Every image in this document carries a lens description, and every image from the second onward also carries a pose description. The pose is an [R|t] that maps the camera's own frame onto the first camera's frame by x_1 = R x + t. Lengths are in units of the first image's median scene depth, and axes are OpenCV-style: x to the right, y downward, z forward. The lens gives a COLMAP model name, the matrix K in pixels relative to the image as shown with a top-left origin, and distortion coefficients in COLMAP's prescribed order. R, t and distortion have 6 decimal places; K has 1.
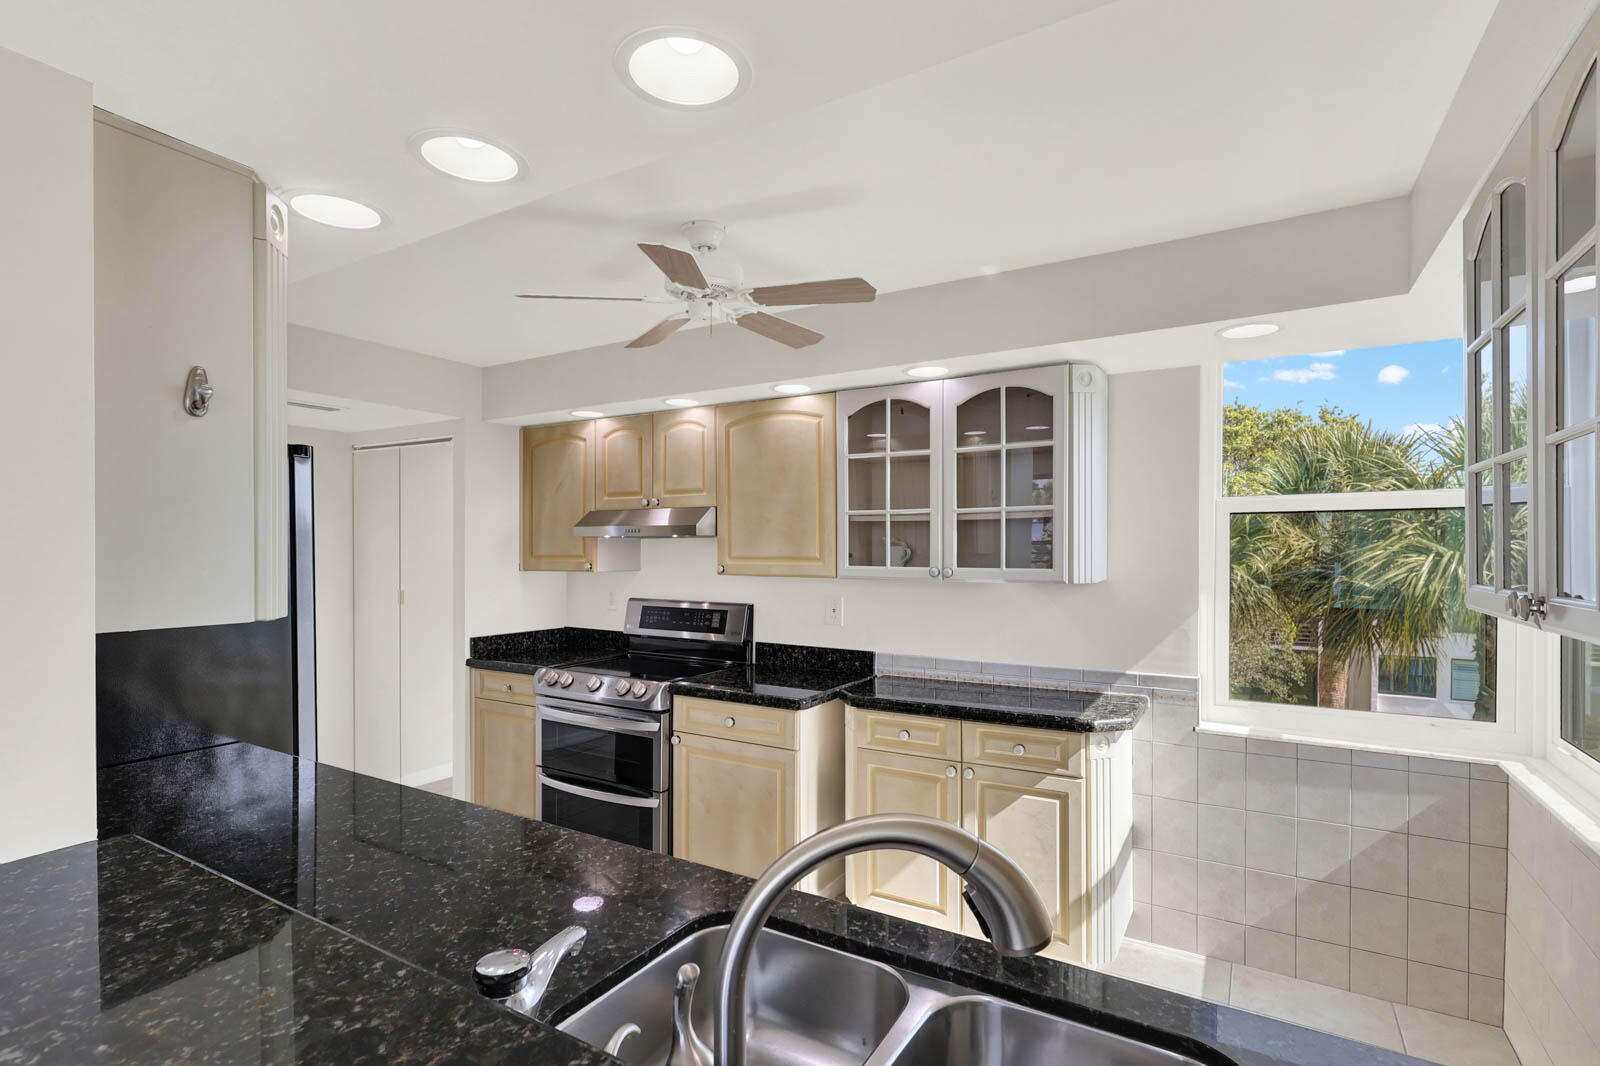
lens RADIAL K [[769.8, 0, 795.6], [0, 769.8, 538.9], [0, 0, 1]] dist [-0.002416, -0.001128]
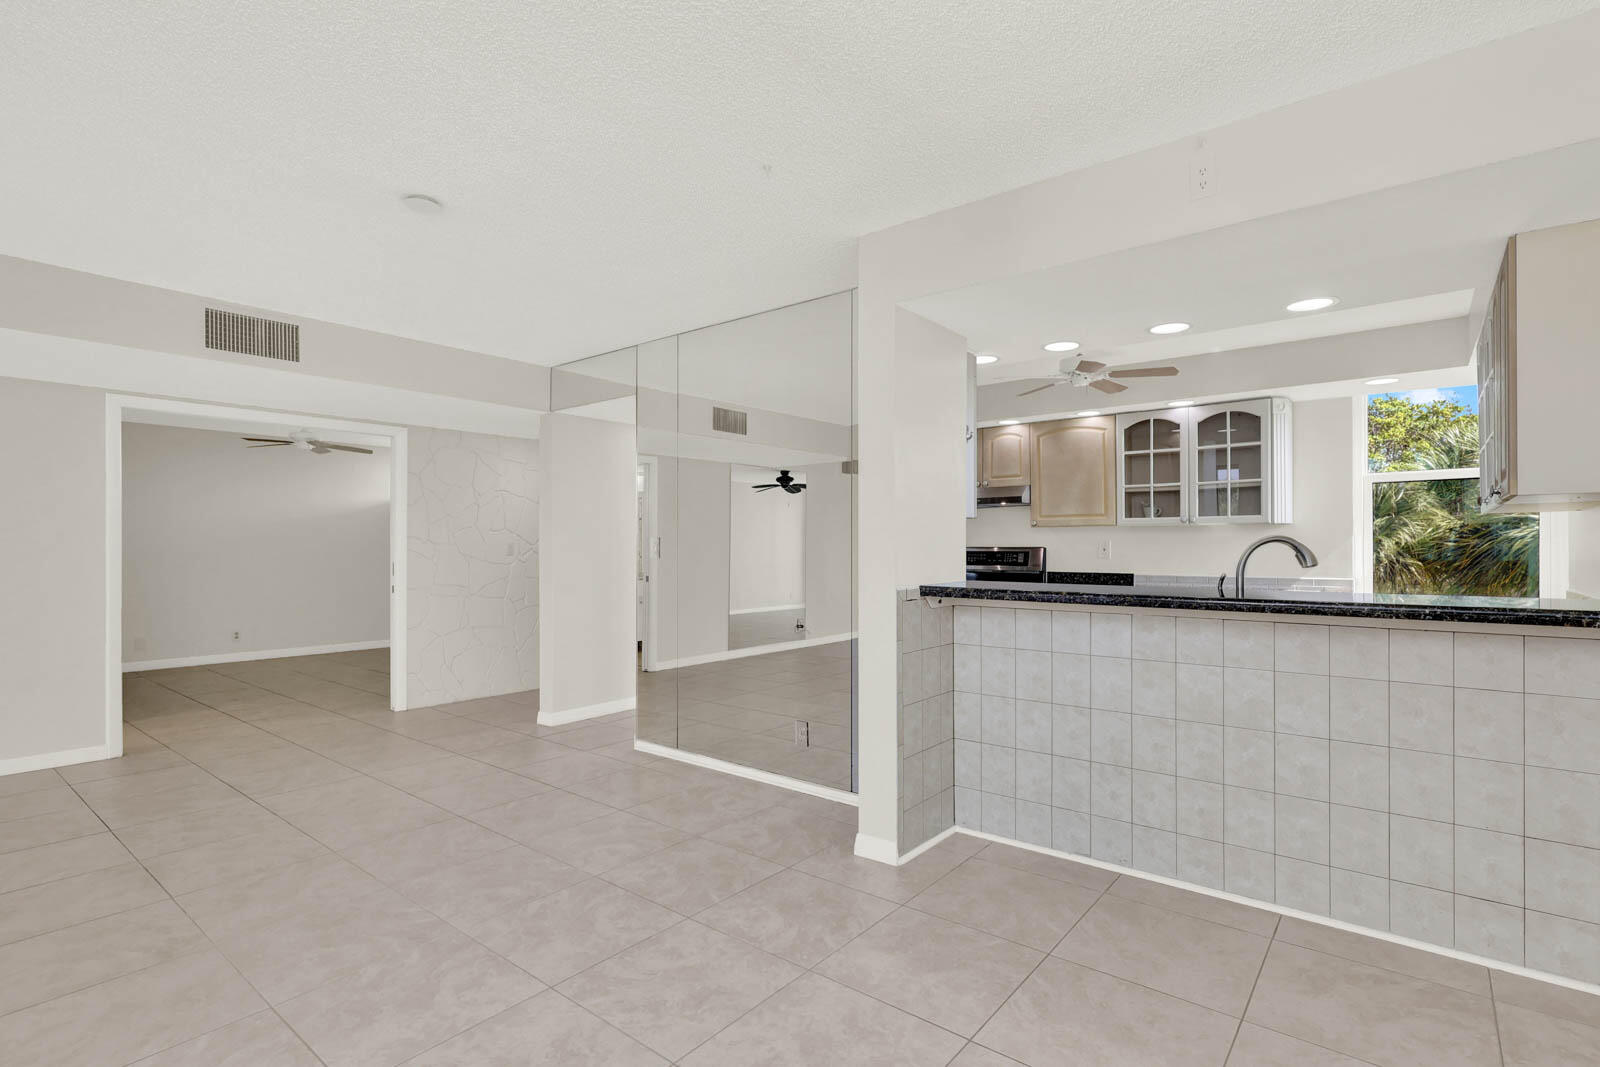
lens RADIAL K [[769.8, 0, 795.4], [0, 769.8, 525.9], [0, 0, 1]] dist [-0.002416, -0.001128]
pose [[0.989979, -0.005500, -0.141106, -0.421858], [0.003077, 0.999844, -0.017382, 0.081896], [0.141180, 0.016774, 0.989842, -0.791459]]
